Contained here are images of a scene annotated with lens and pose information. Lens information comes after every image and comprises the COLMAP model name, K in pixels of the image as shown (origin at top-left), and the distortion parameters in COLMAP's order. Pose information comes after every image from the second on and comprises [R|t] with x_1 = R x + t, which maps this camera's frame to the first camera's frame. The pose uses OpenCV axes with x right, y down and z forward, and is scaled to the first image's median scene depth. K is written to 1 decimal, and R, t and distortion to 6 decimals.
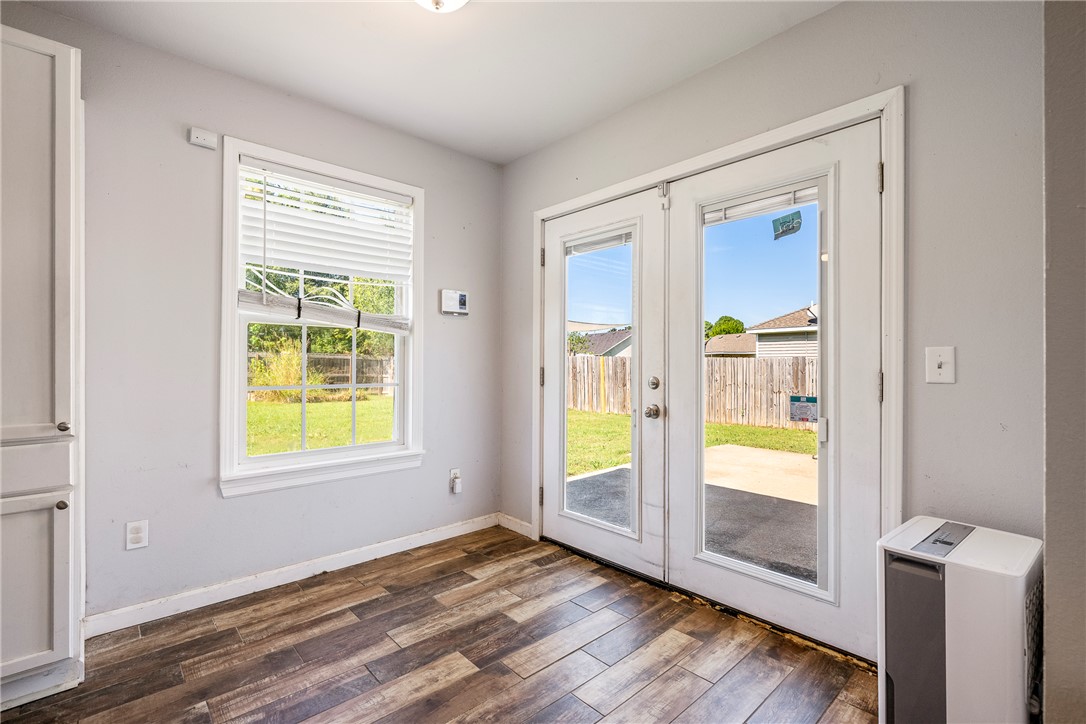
lens RADIAL K [[489.8, 0, 543.0], [0, 489.8, 362.0], [0, 0, 1]] dist [-0.000863, -0.000205]
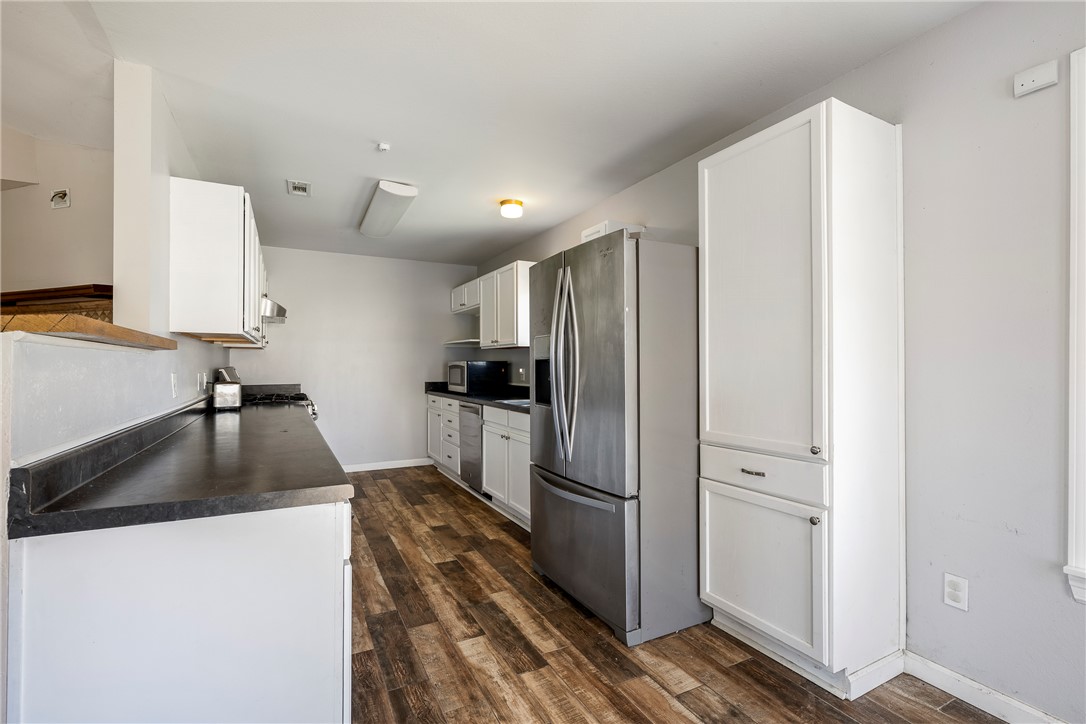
lens RADIAL K [[489.8, 0, 543.0], [0, 489.8, 362.0], [0, 0, 1]] dist [-0.000863, -0.000205]
pose [[-0.259585, -0.007781, -0.965689, 0.222350], [0.005523, 0.999939, -0.009542, -0.053178], [0.965705, -0.007810, -0.259526, 0.612302]]
